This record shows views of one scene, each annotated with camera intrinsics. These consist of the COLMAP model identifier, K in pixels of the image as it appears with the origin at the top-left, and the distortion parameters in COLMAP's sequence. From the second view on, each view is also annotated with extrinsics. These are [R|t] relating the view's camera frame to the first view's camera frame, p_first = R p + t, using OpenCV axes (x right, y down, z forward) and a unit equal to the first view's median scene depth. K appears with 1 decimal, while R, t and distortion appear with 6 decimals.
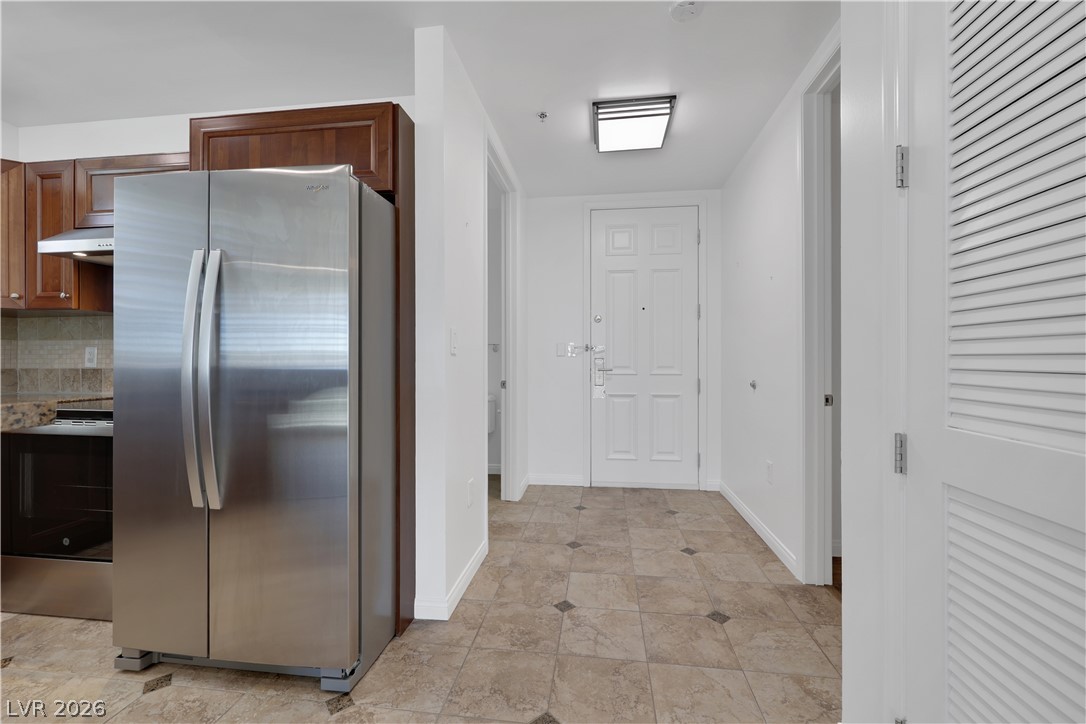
lens RADIAL K [[448.4, 0, 545.6], [0, 448.4, 360.2], [0, 0, 1]] dist [-0.002644, 0.000377]
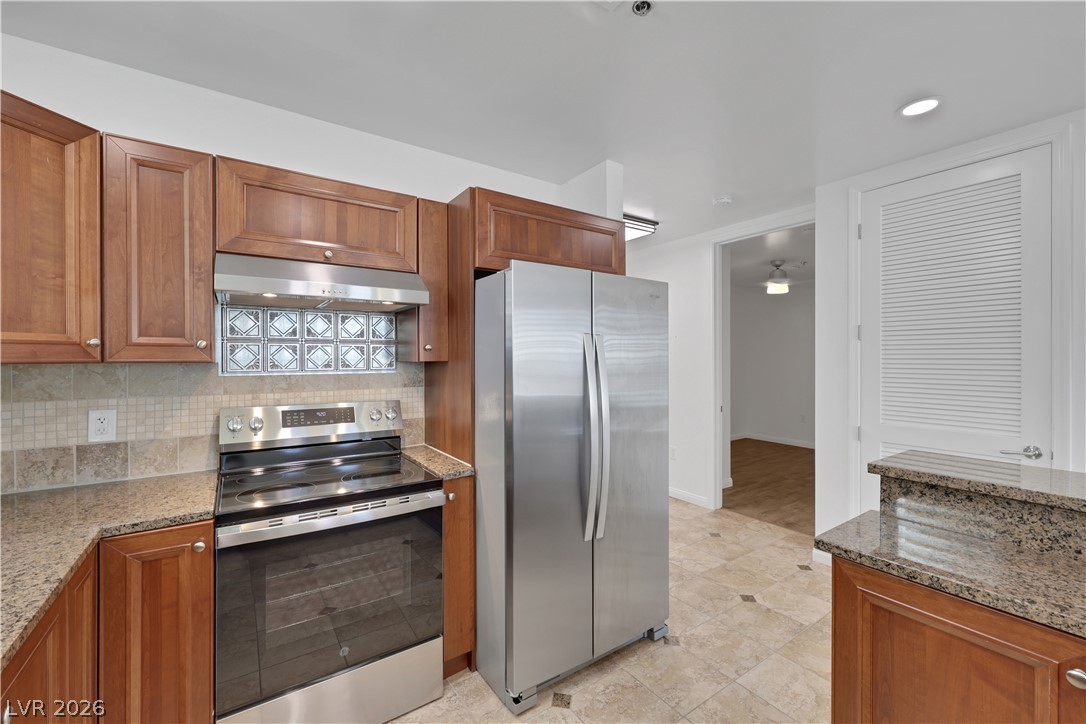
lens RADIAL K [[448.4, 0, 540.7], [0, 448.4, 361.0], [0, 0, 1]] dist [-0.002644, 0.000377]
pose [[0.741827, -0.005789, 0.670567, -0.978877], [0.002830, 0.999981, 0.005502, -0.102326], [-0.670586, -0.002184, 0.741829, 0.095773]]
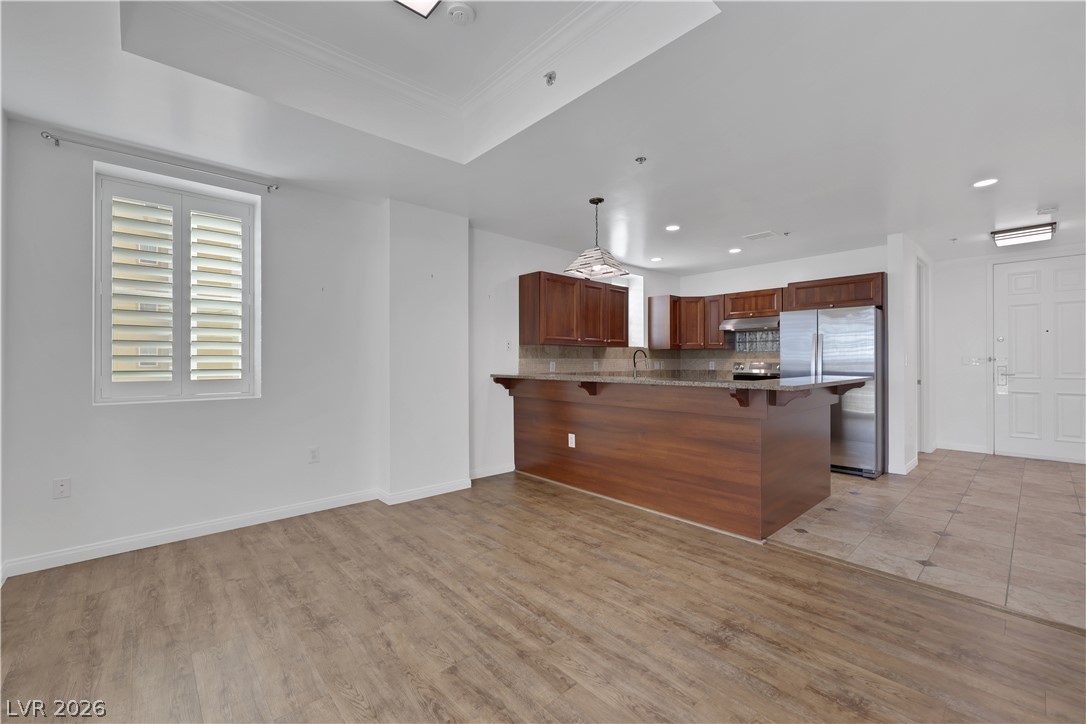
lens RADIAL K [[448.4, 0, 548.3], [0, 448.4, 360.5], [0, 0, 1]] dist [-0.002644, 0.000377]
pose [[0.761553, -0.000239, -0.648103, -0.085560], [0.002547, 0.999993, 0.002624, -0.044693], [0.648098, -0.003649, 0.761548, -1.510541]]
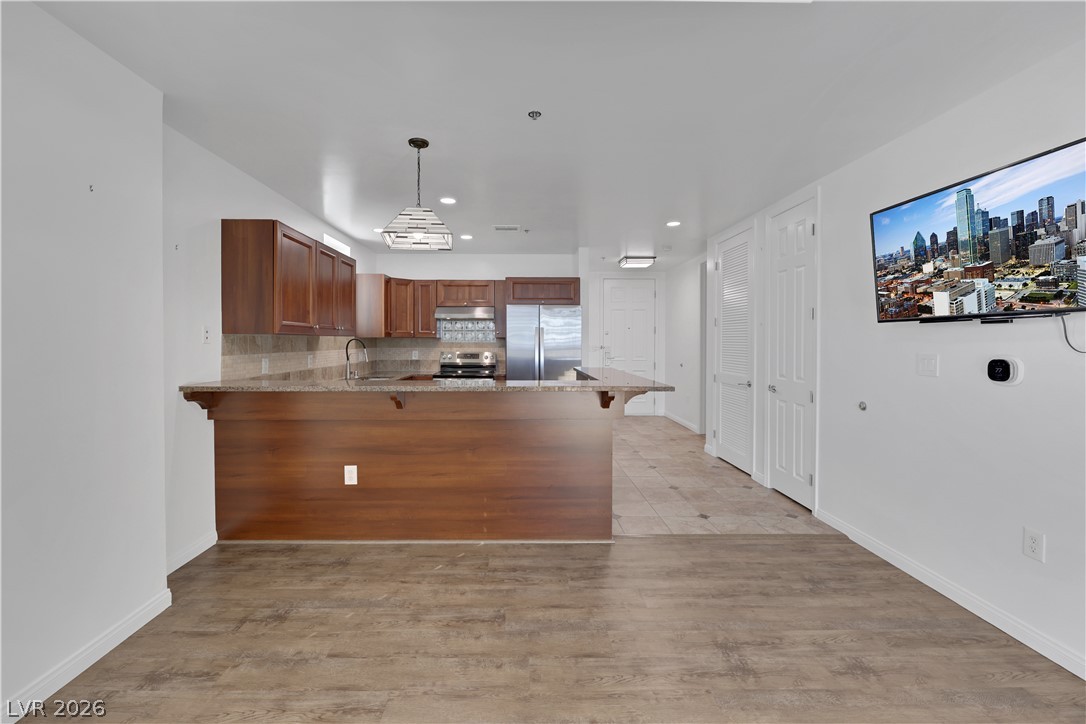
lens RADIAL K [[448.4, 0, 524.1], [0, 448.4, 350.9], [0, 0, 1]] dist [-0.002644, 0.000377]
pose [[0.990275, -0.001133, 0.139121, -0.778561], [-0.002912, 0.999579, 0.028864, -0.097985], [-0.139095, -0.028988, 0.989855, -1.398962]]
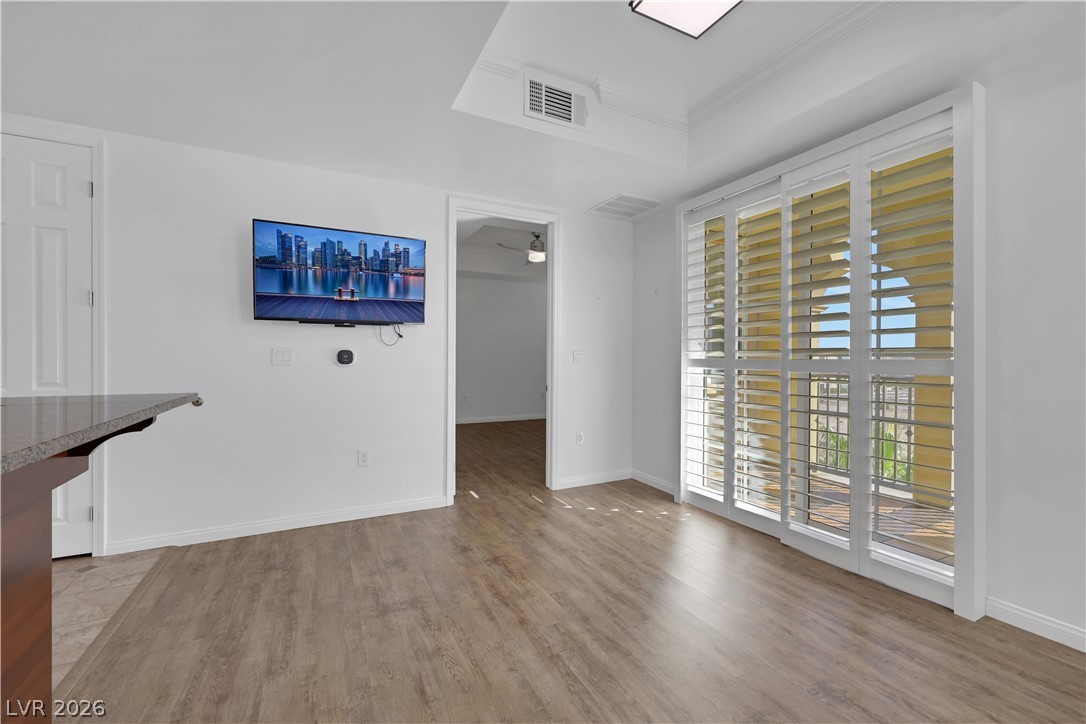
lens RADIAL K [[448.4, 0, 551.5], [0, 448.4, 358.6], [0, 0, 1]] dist [-0.002644, 0.000377]
pose [[-0.573172, -0.007043, 0.819405, -1.173869], [-0.007543, 0.999966, 0.003319, -0.044909], [-0.819400, -0.004278, -0.573206, -0.507006]]
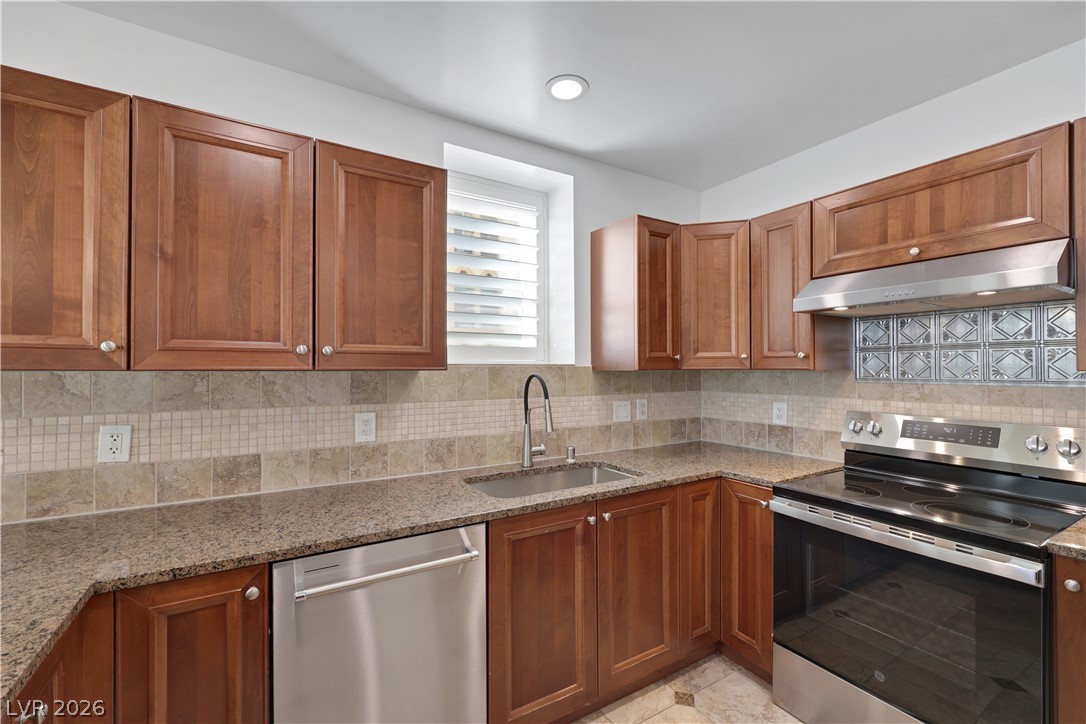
lens RADIAL K [[448.4, 0, 535.0], [0, 448.4, 365.0], [0, 0, 1]] dist [-0.002644, 0.000377]
pose [[0.613136, -0.007560, -0.789941, -0.590342], [0.001449, 0.999963, -0.008445, -0.100468], [0.789976, 0.004033, 0.613124, 0.024010]]
